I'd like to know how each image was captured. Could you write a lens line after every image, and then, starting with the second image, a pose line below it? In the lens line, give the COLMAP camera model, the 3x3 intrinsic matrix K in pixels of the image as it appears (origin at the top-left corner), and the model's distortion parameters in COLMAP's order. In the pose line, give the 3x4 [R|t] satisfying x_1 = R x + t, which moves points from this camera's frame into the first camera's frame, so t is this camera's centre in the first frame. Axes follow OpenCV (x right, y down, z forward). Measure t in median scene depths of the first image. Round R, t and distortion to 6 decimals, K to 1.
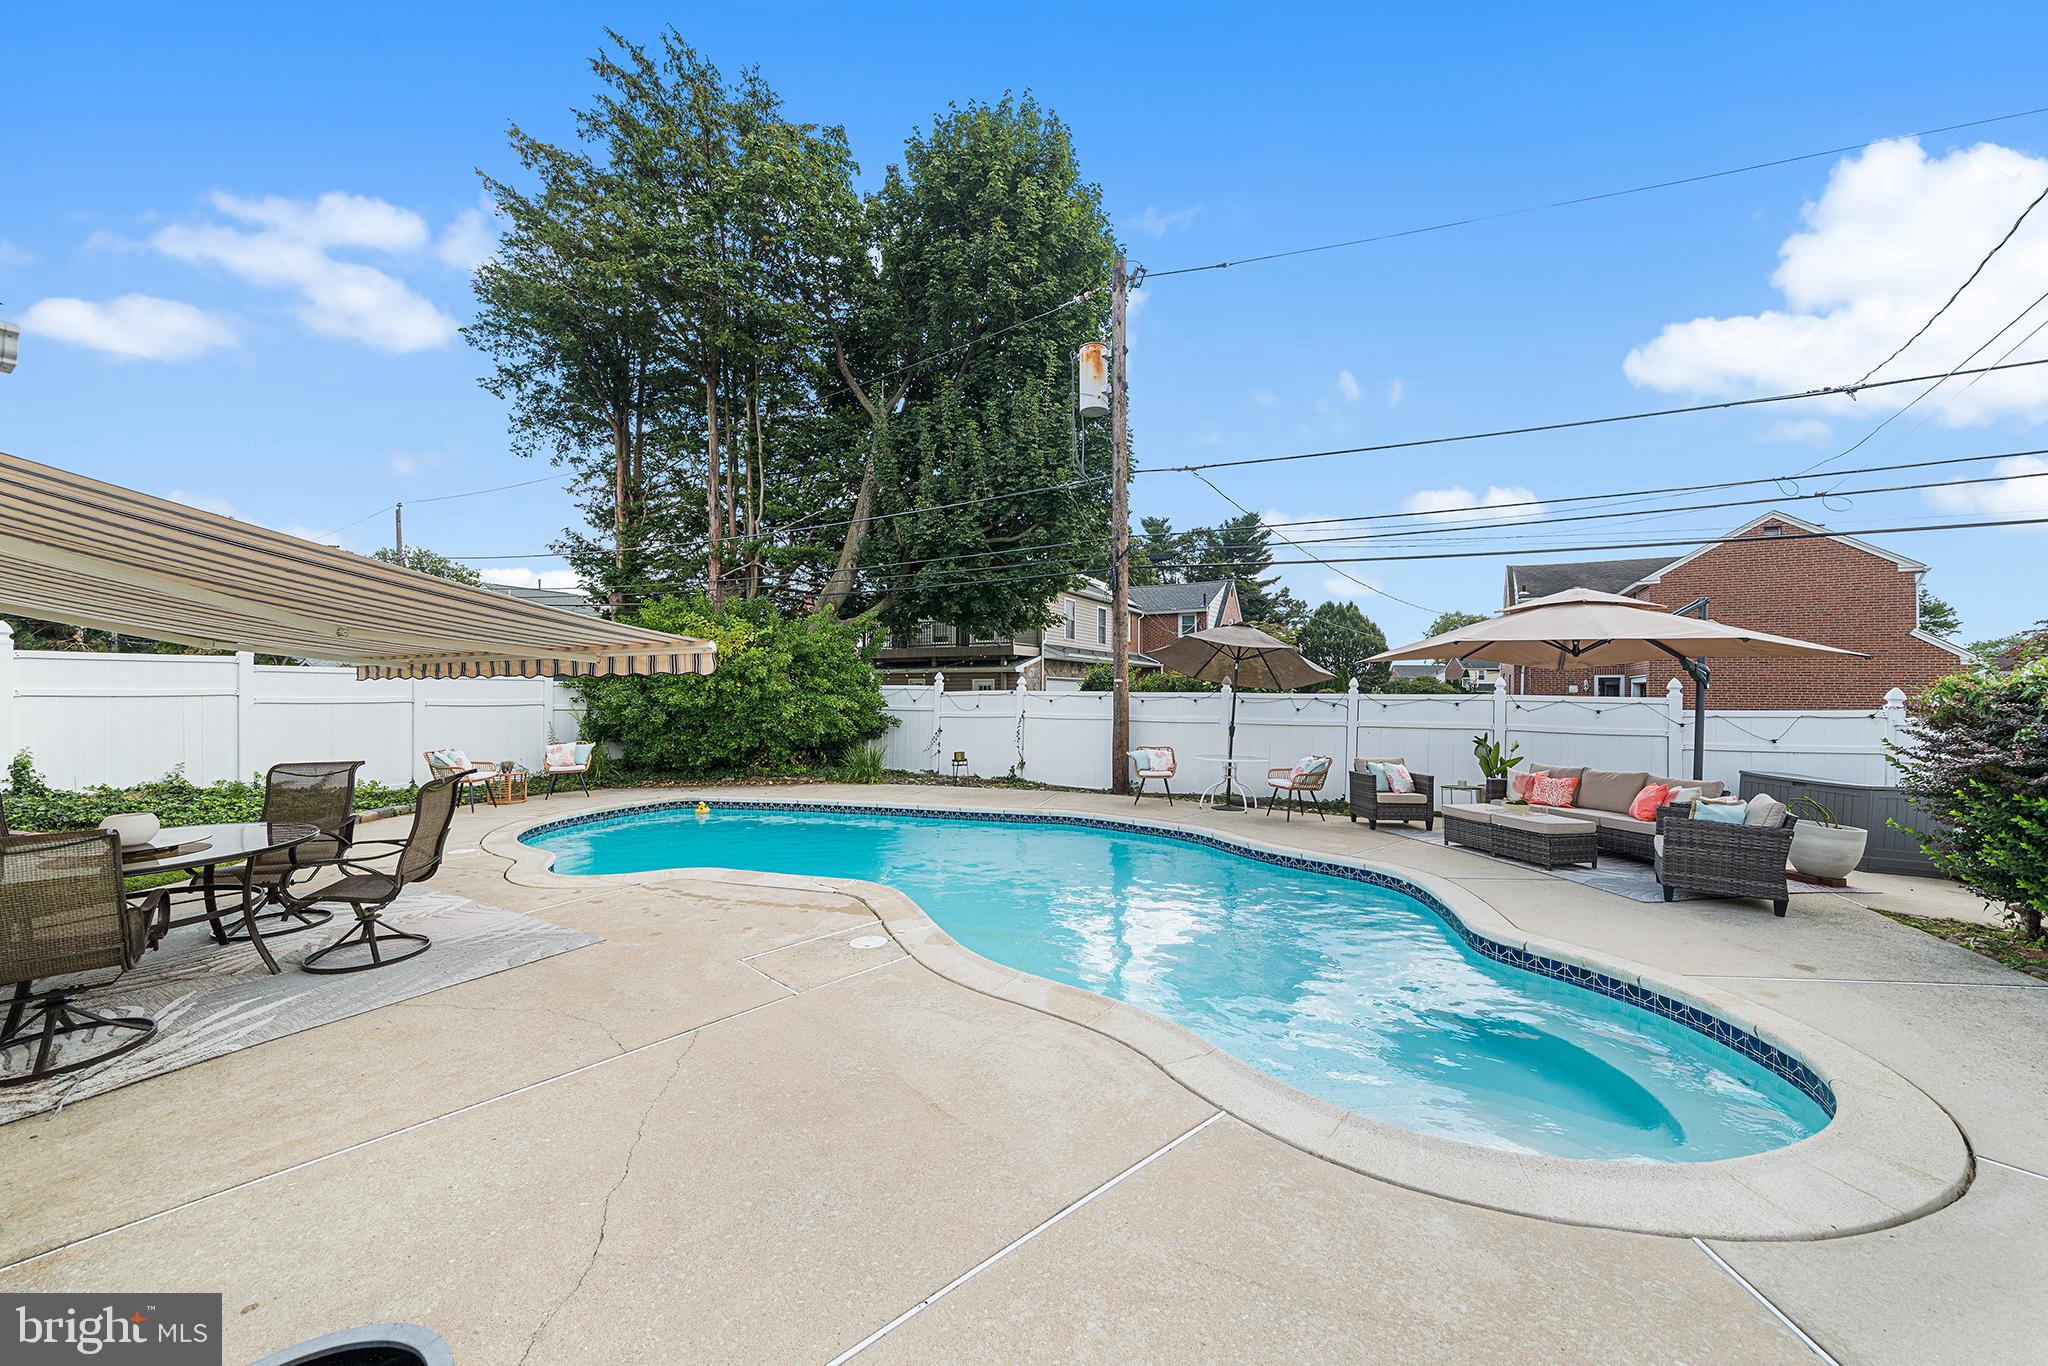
lens RADIAL K [[753.4, 0, 1016.7], [0, 753.4, 684.2], [0, 0, 1]] dist [-0.000845, -0.000067]
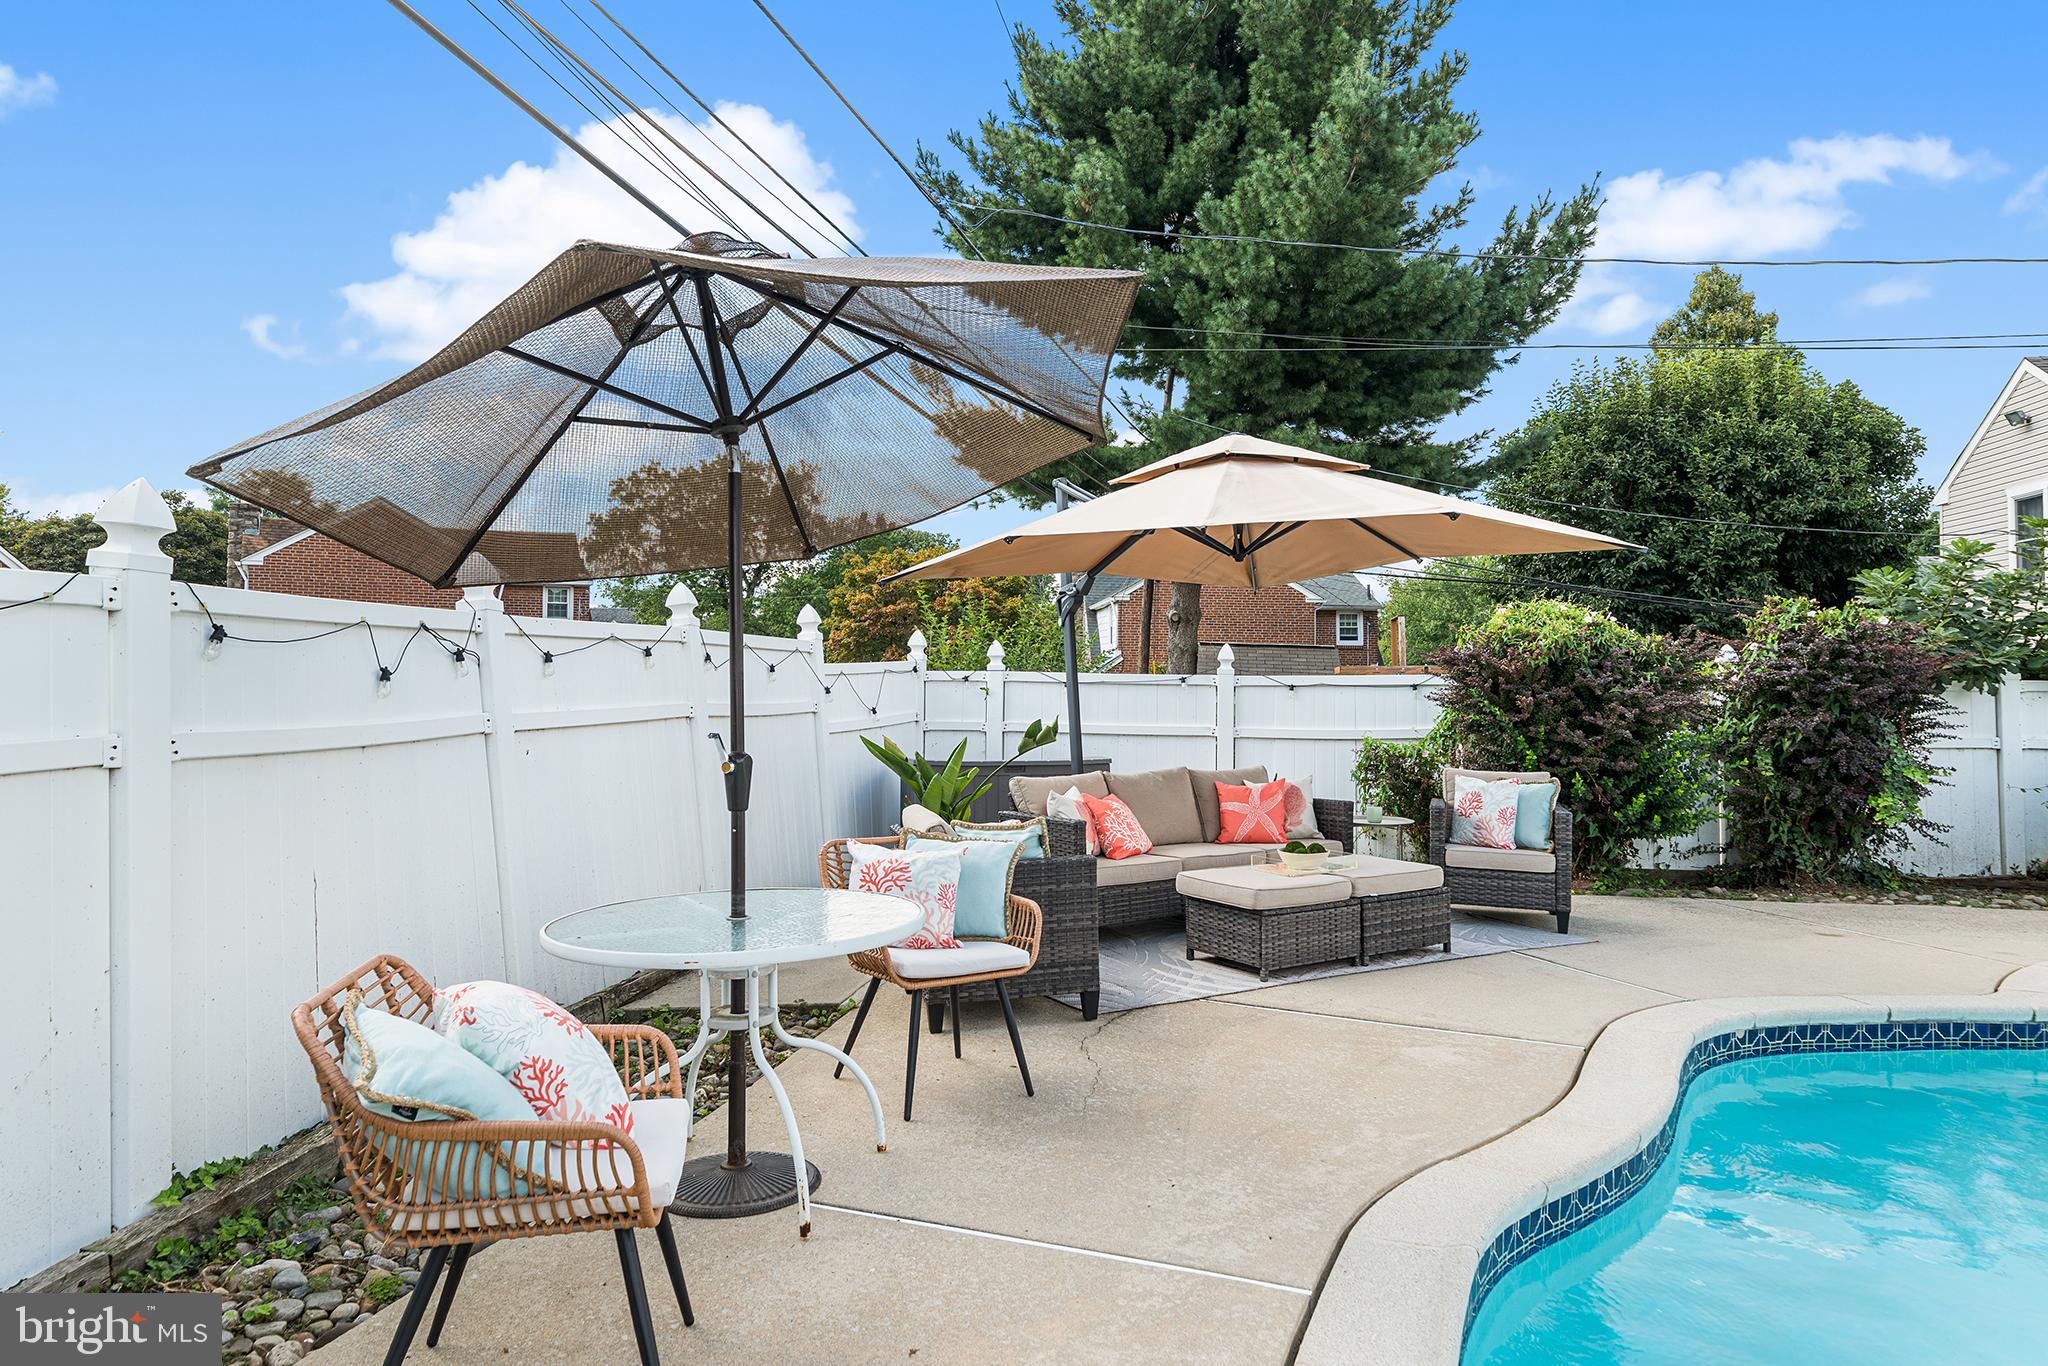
lens RADIAL K [[1309.6, 0, 1023.3], [0, 1309.6, 606.5], [0, 0, 1]] dist [0.004885, -0.003199]
pose [[-0.326655, 0.037023, 0.944418, -0.044536], [-0.020509, 0.998720, -0.046245, 0.020359], [-0.944921, -0.034475, -0.325477, 0.700752]]
